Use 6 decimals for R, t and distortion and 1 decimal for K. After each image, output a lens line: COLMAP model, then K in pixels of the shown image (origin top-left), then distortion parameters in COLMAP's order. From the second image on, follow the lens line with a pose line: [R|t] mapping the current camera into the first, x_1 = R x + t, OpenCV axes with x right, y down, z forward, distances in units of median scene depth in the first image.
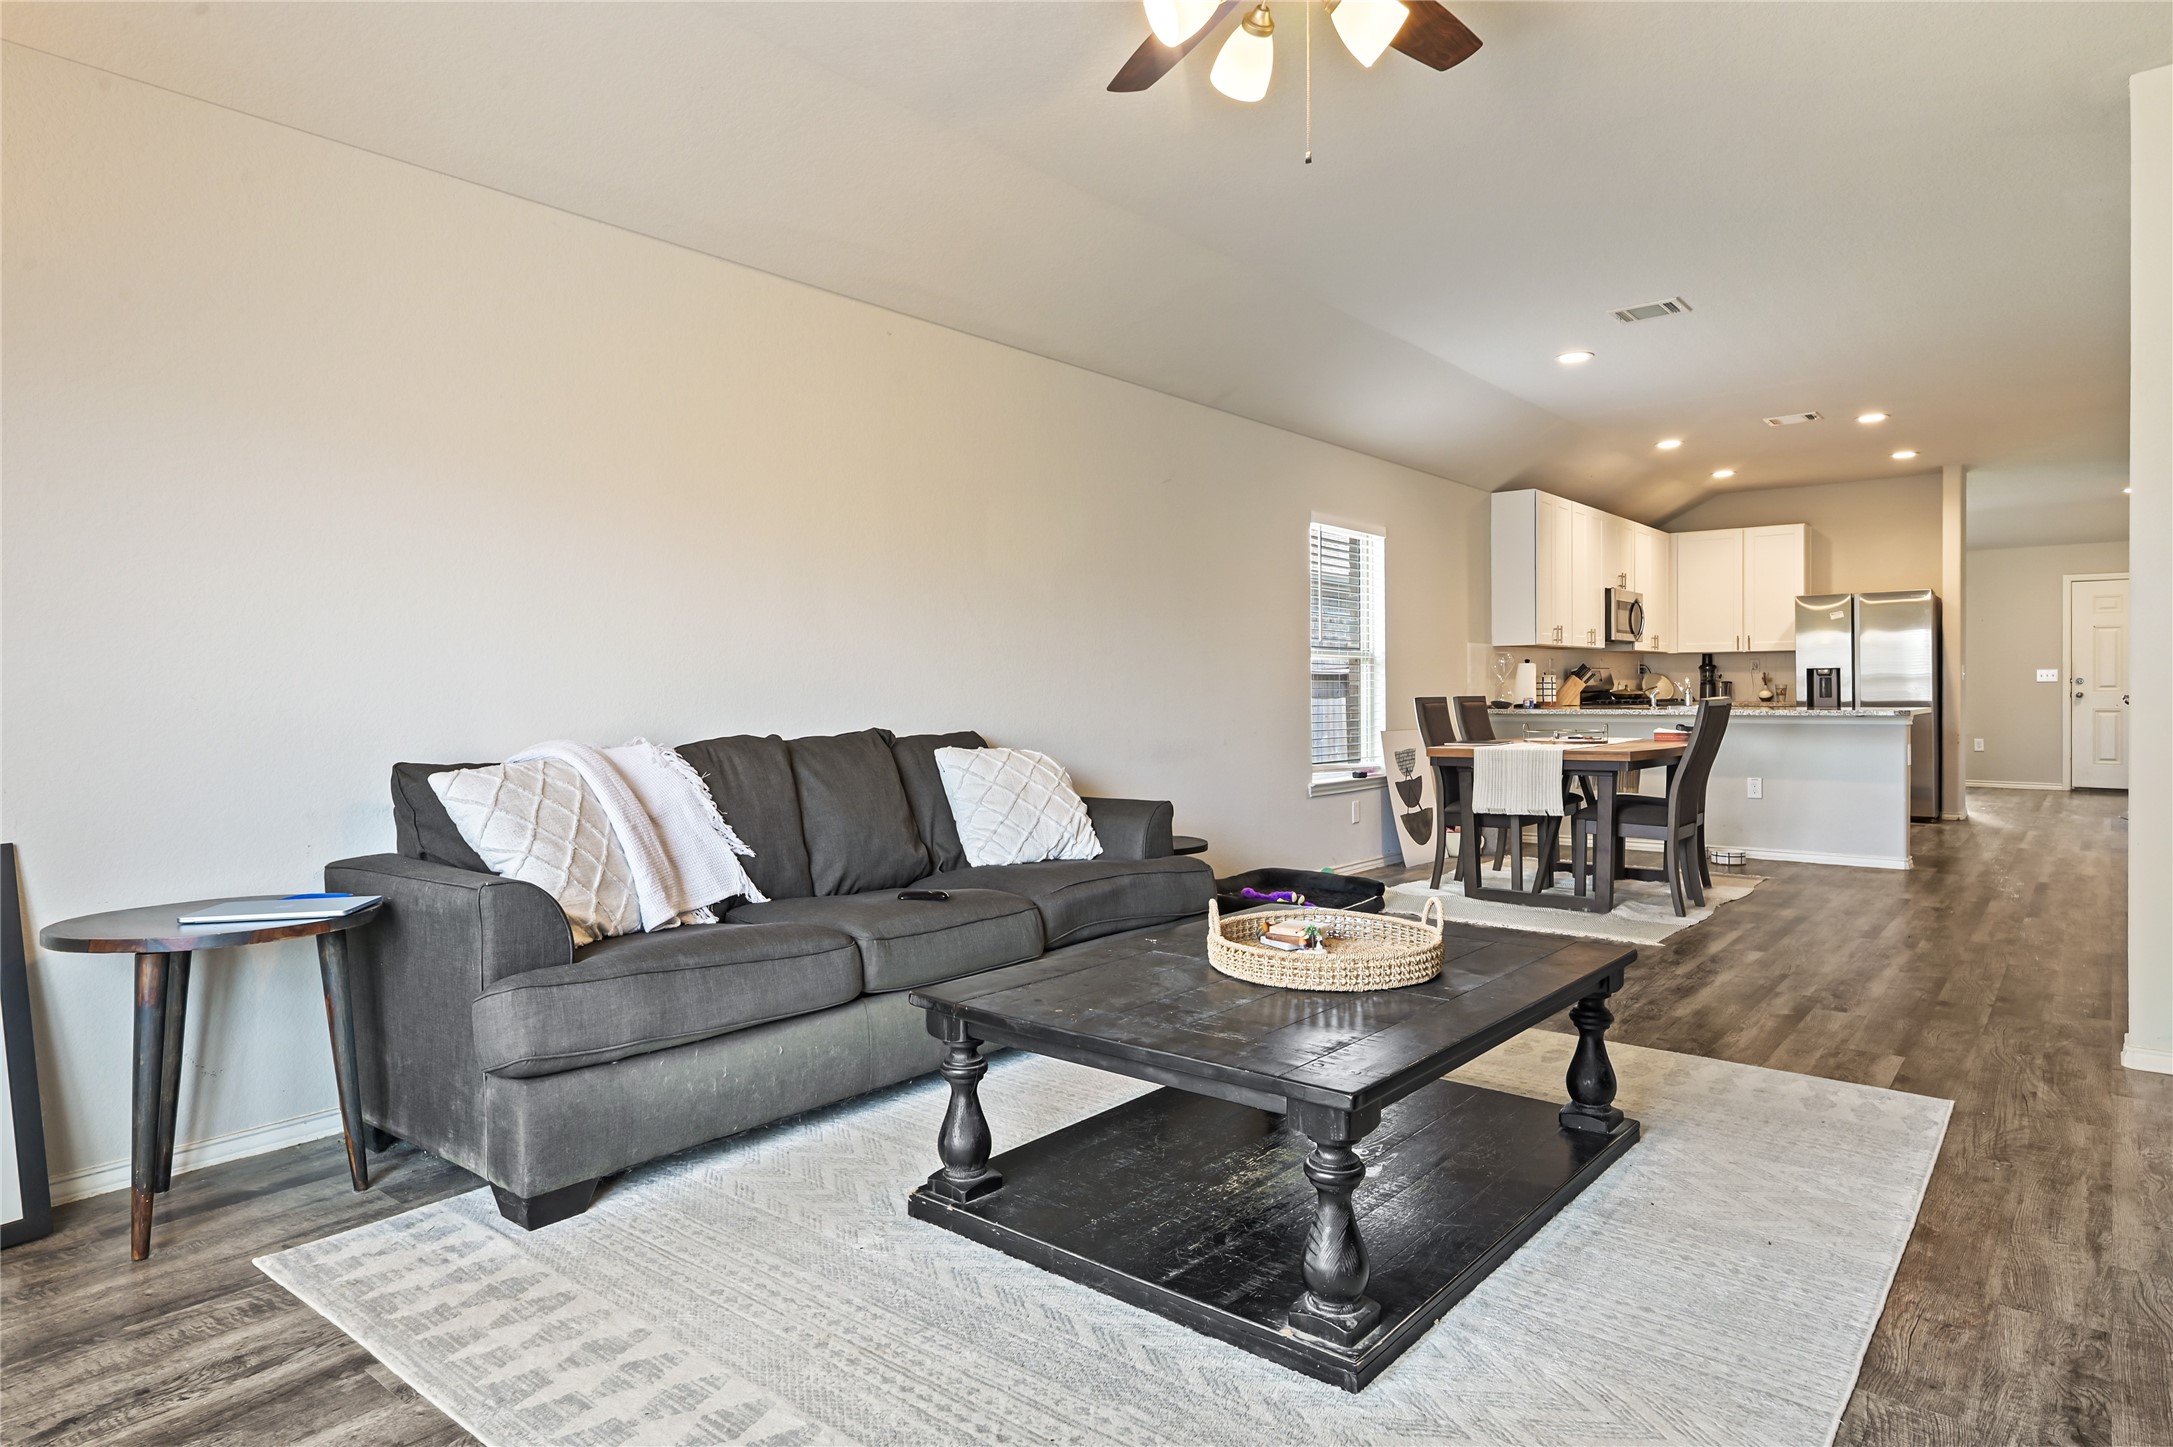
lens RADIAL K [[1252.4, 0, 1091.6], [0, 1252.4, 697.9], [0, 0, 1]] dist [0.000605, -0.000394]
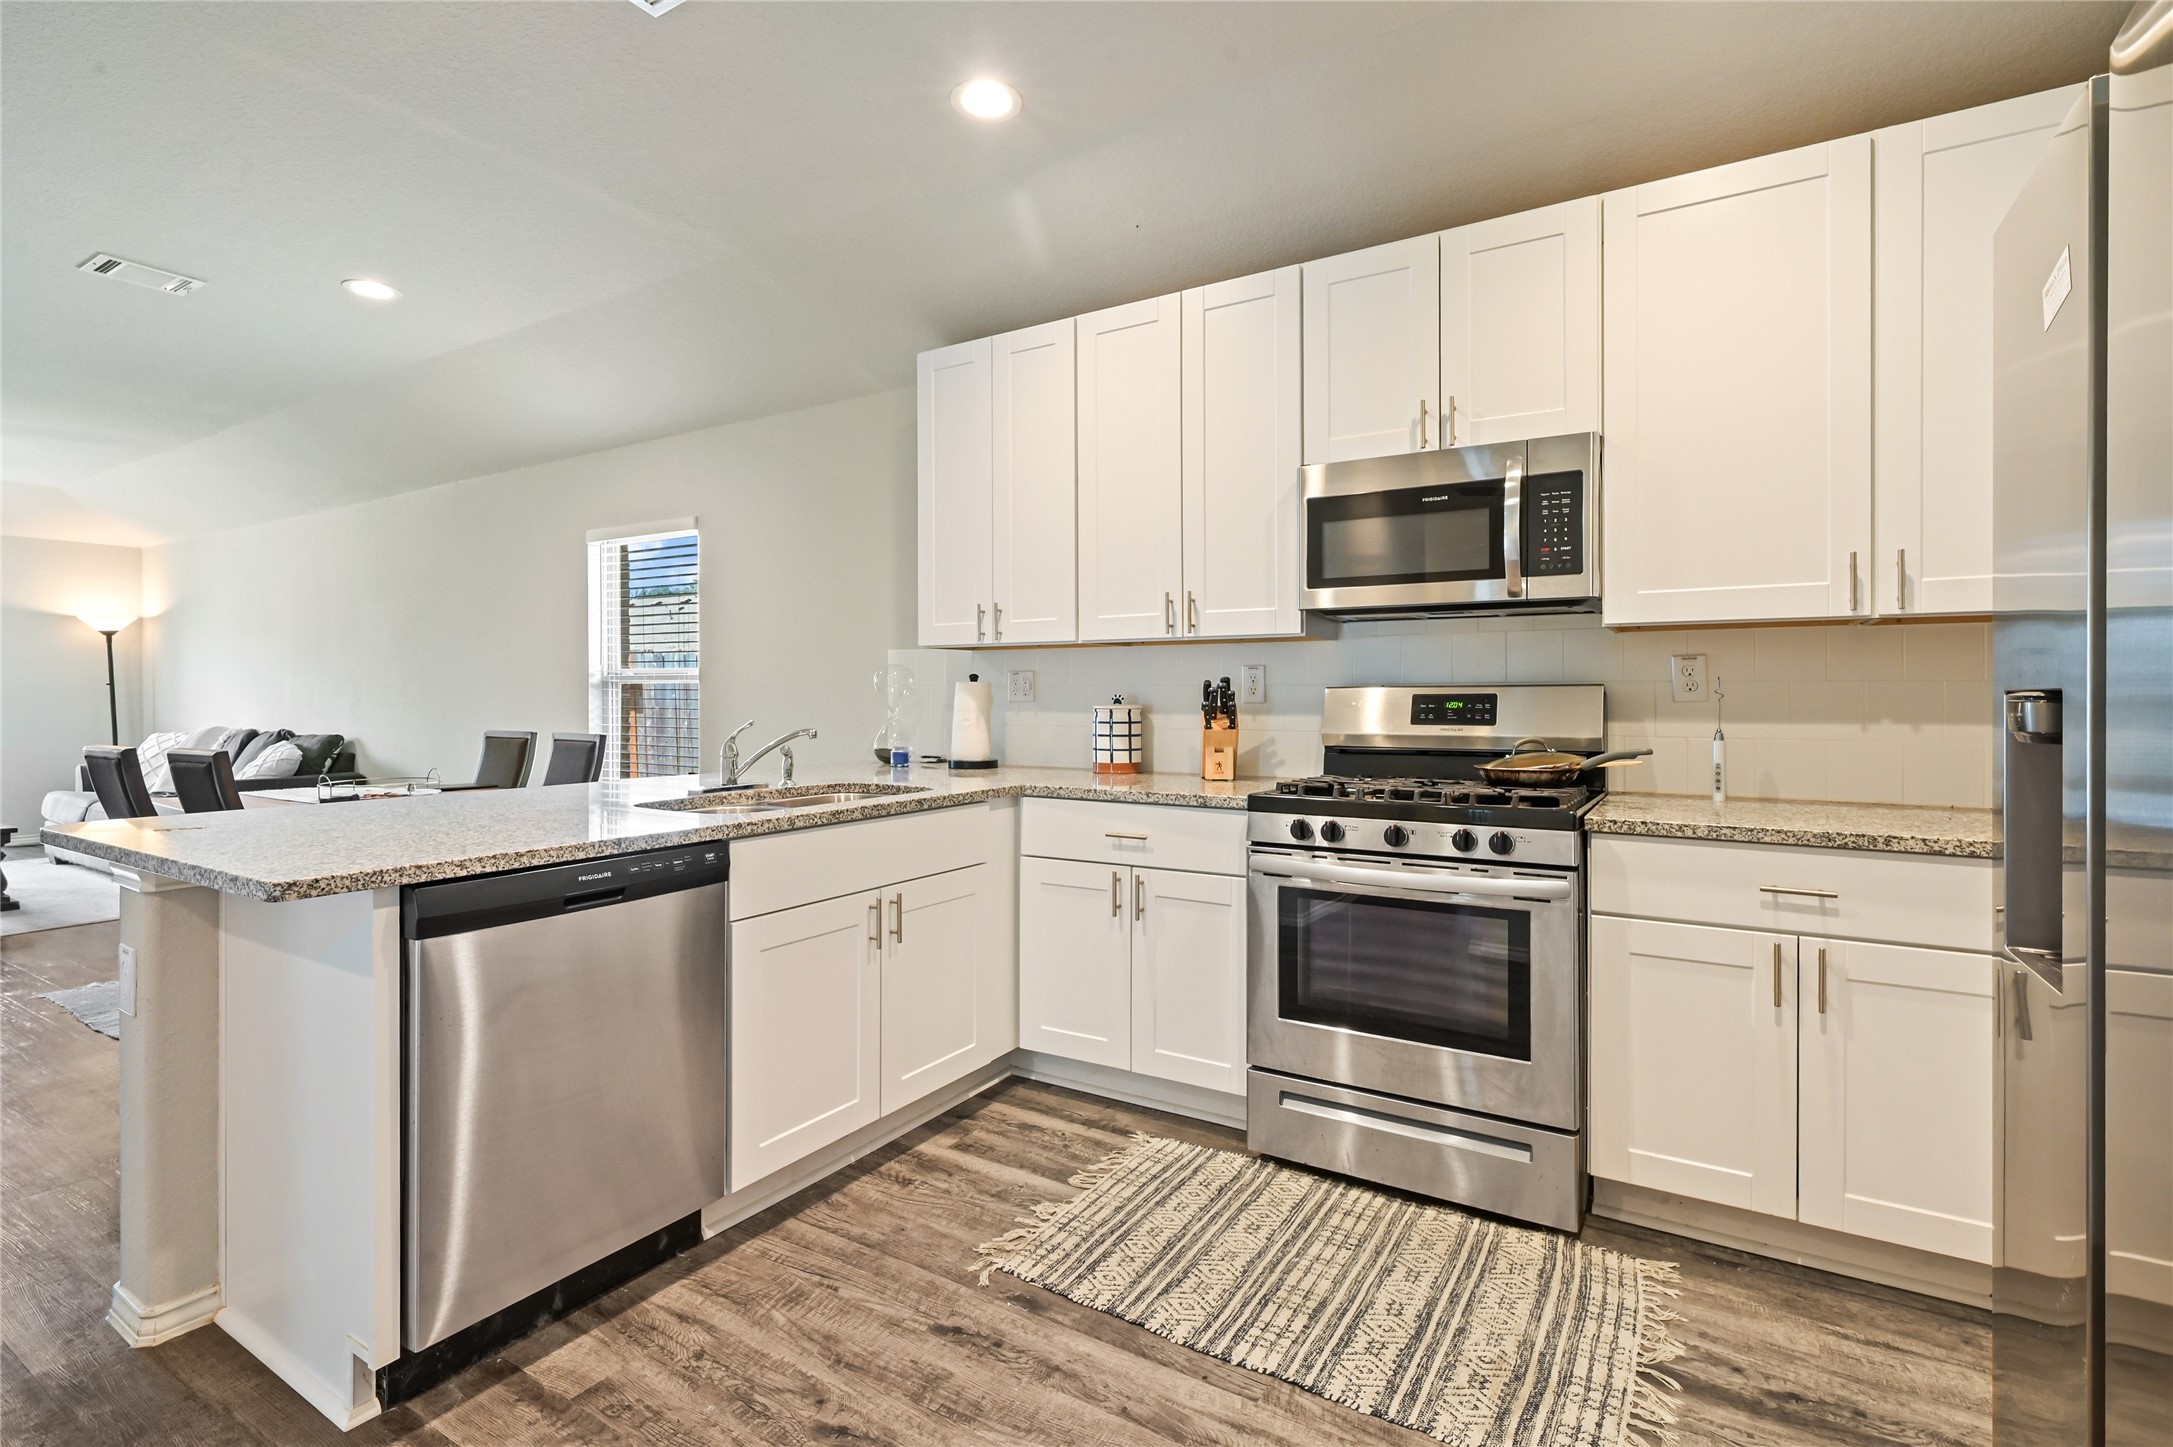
lens RADIAL K [[1019.1, 0, 1084.1], [0, 1019.1, 690.6], [0, 0, 1]] dist [0.000235, -0.000286]
pose [[0.119221, 0.006271, -0.992848, 0.699981], [-0.006870, 0.999961, 0.005491, -0.024407], [0.992844, 0.006166, 0.119259, 0.904283]]
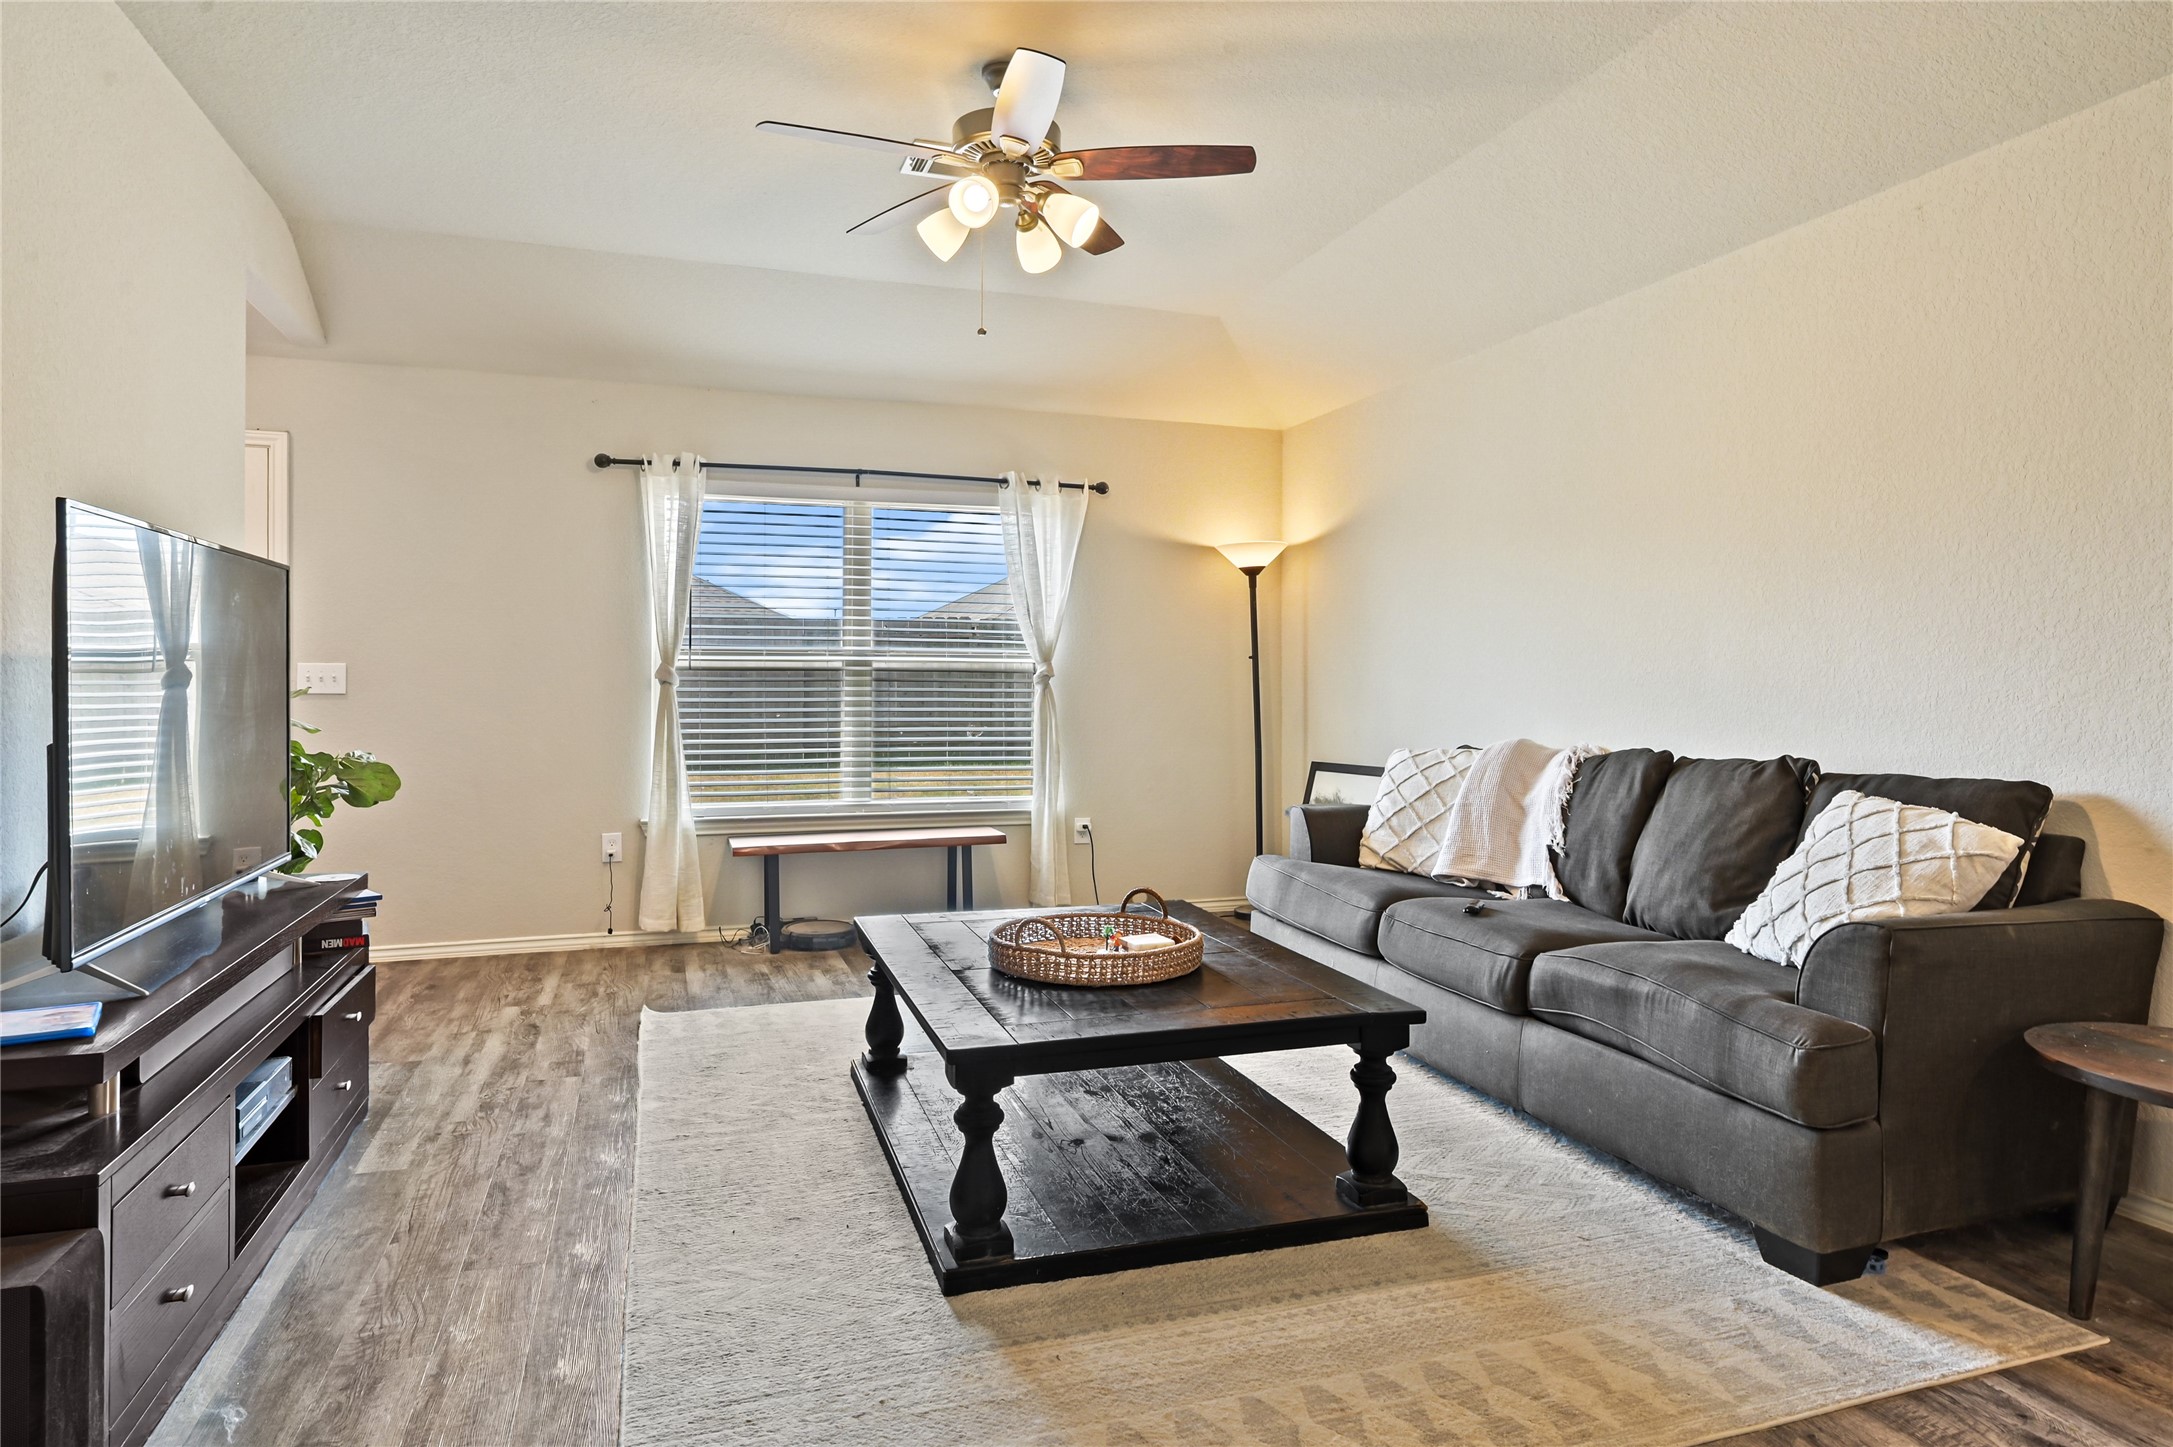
lens RADIAL K [[1255.7, 0, 1086.9], [0, 1255.7, 676.9], [0, 0, 1]] dist [0.000046, -0.000527]
pose [[-0.536116, -0.001876, -0.844142, 0.314012], [-0.008365, 0.999960, 0.003091, -0.010500], [0.844103, 0.008718, -0.536111, 0.446684]]
